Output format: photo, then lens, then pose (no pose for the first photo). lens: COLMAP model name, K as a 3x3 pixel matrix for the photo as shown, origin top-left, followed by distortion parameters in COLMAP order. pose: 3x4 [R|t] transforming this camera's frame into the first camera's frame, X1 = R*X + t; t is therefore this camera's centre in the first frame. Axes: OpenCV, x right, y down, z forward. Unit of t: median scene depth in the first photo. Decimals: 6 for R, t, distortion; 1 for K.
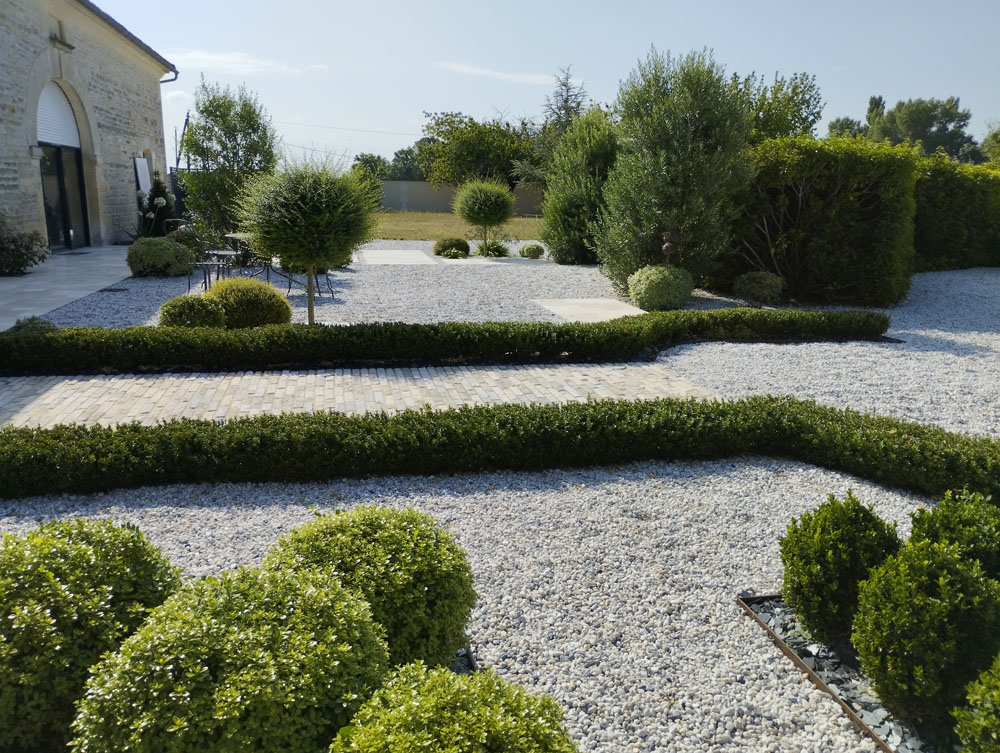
lens RADIAL K [[834.1, 0, 497.6], [0, 834.1, 376.5], [0, 0, 1]] dist [0.032249, -0.036829]
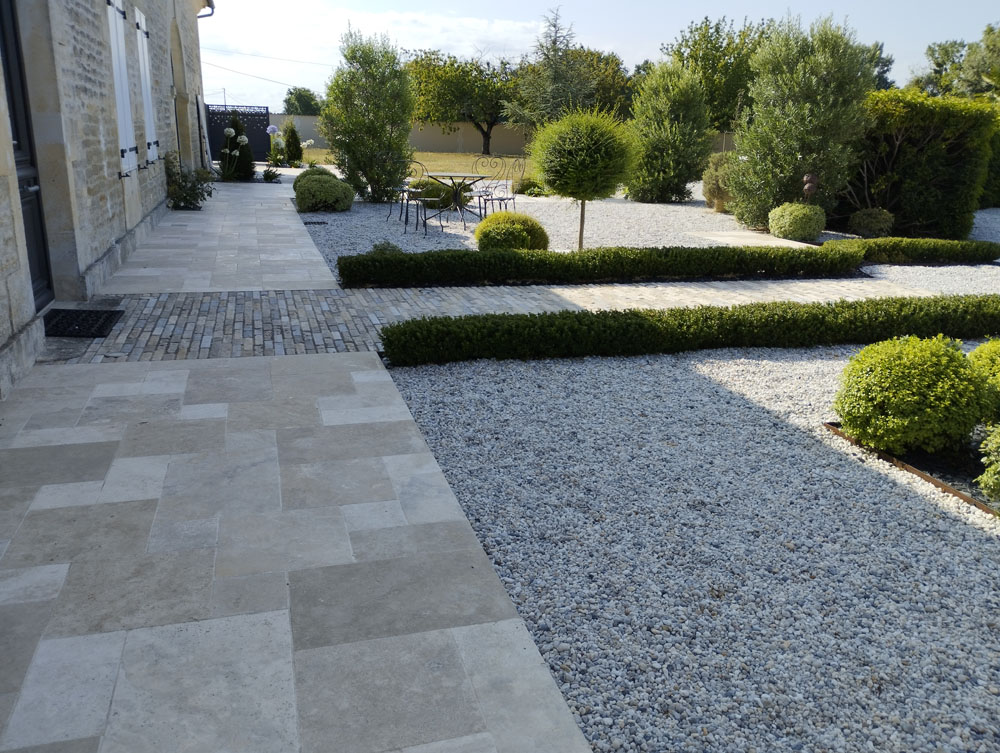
lens RADIAL K [[834.1, 0, 502.5], [0, 834.1, 377.0], [0, 0, 1]] dist [0.032249, -0.036829]
pose [[0.995934, -0.012308, 0.089245, -0.293290], [0.006107, 0.997568, 0.069426, 0.024522], [-0.089882, -0.068598, 0.993587, -0.135131]]
